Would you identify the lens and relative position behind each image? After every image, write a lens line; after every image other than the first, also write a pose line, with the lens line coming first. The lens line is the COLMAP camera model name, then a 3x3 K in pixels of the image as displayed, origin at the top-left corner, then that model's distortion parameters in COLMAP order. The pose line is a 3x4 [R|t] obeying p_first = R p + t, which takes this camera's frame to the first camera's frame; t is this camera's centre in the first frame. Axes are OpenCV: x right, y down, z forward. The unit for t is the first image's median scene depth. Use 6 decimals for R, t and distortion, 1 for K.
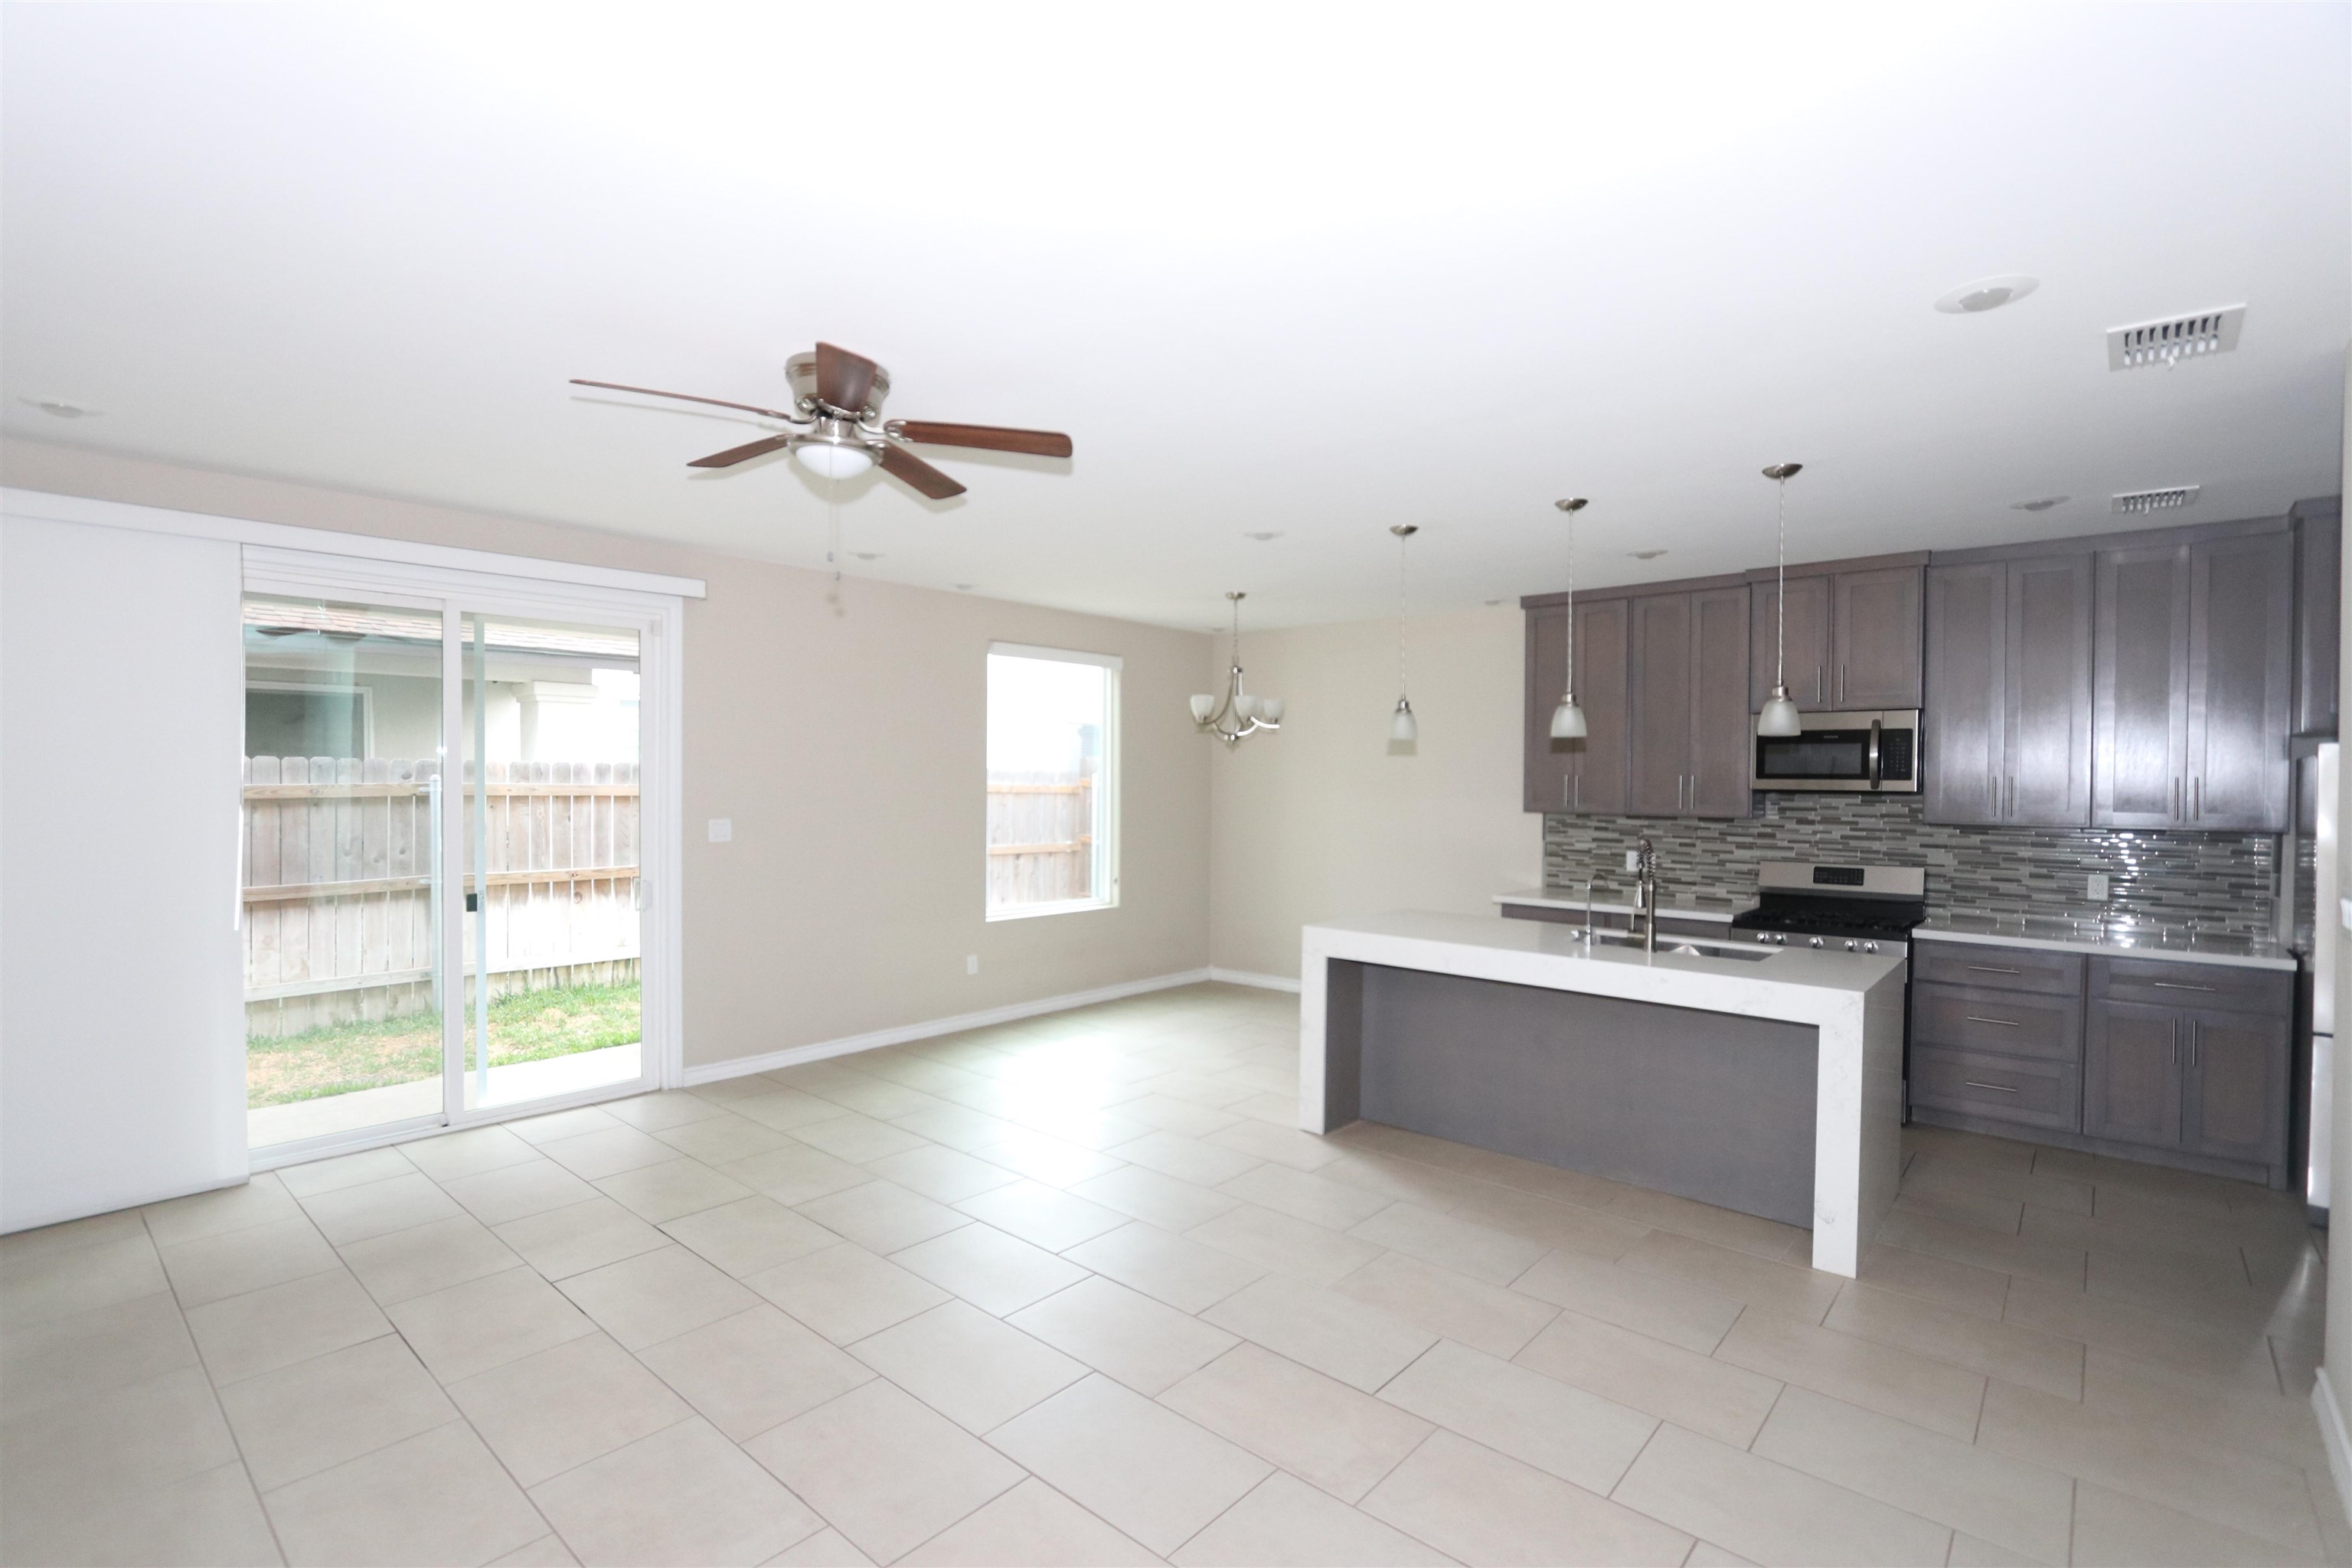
lens RADIAL K [[1080.5, 0, 1167.2], [0, 1080.5, 791.9], [0, 0, 1]] dist [-0.019261, 0.000180]
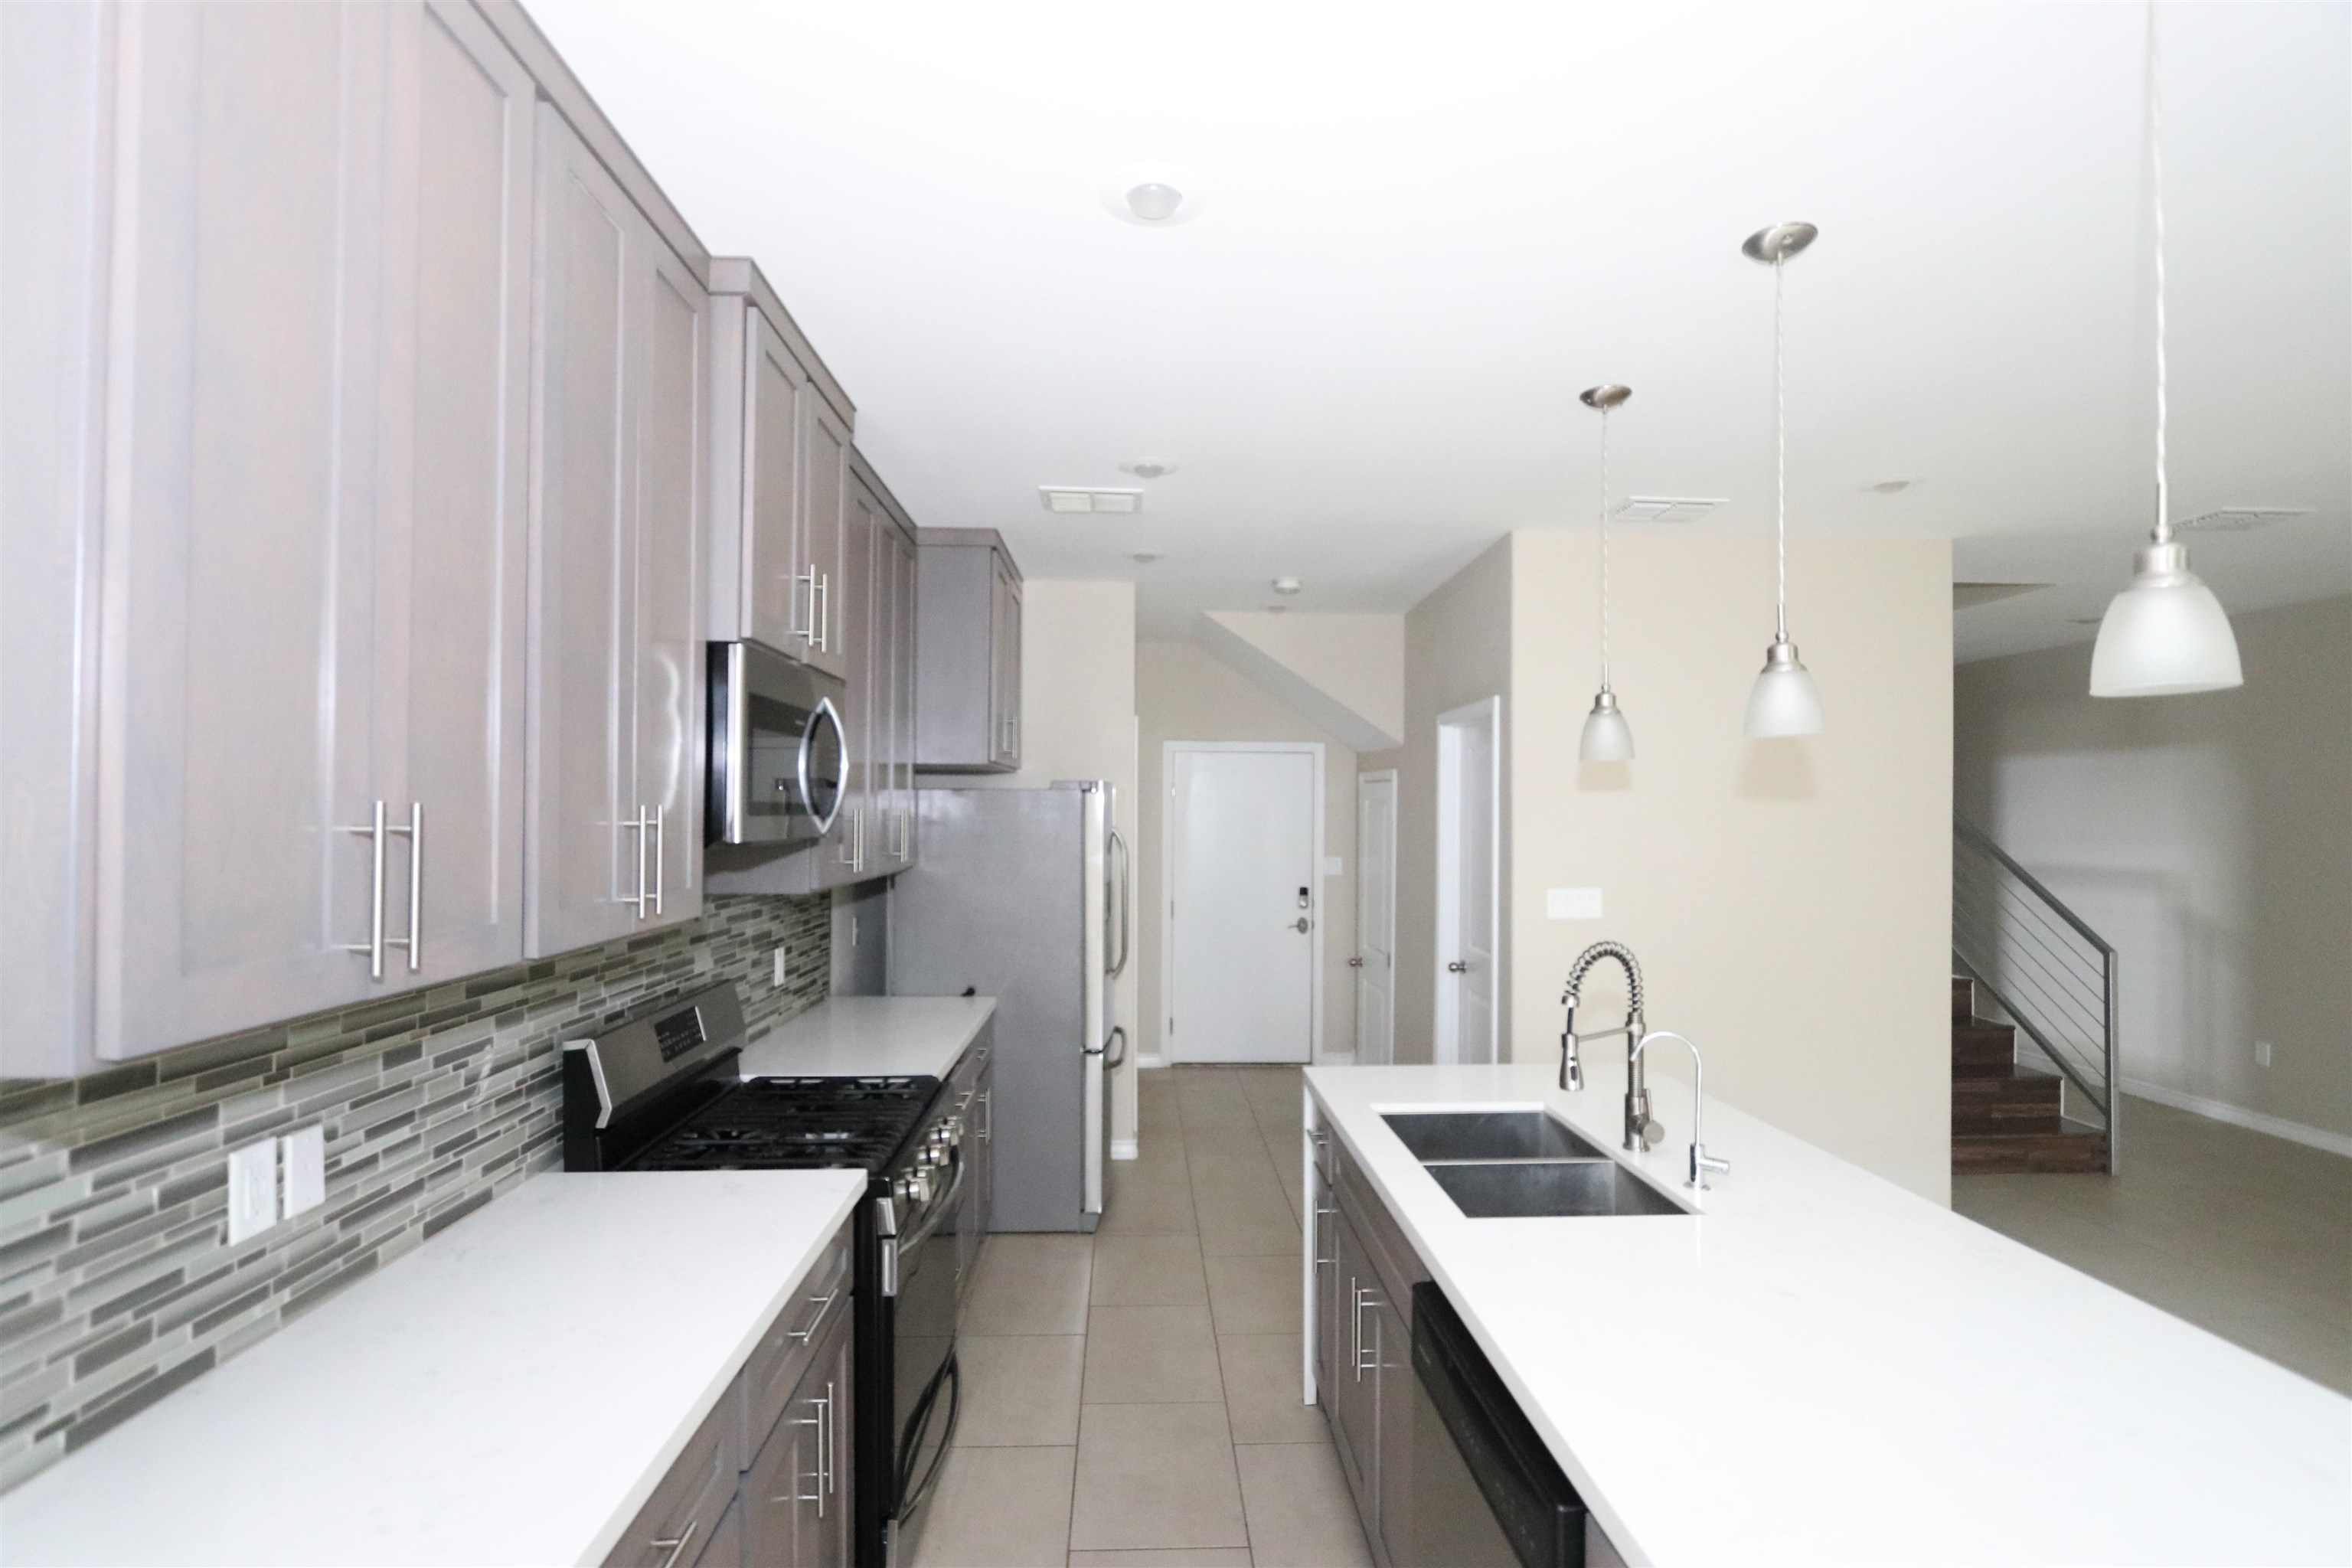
lens RADIAL K [[1080.5, 0, 1167.2], [0, 1080.5, 791.9], [0, 0, 1]] dist [-0.019261, 0.000180]
pose [[-0.685592, 0.006720, 0.727955, 0.146773], [0.003328, 0.999976, -0.006096, -0.015049], [-0.727979, -0.001757, -0.685598, 1.015696]]
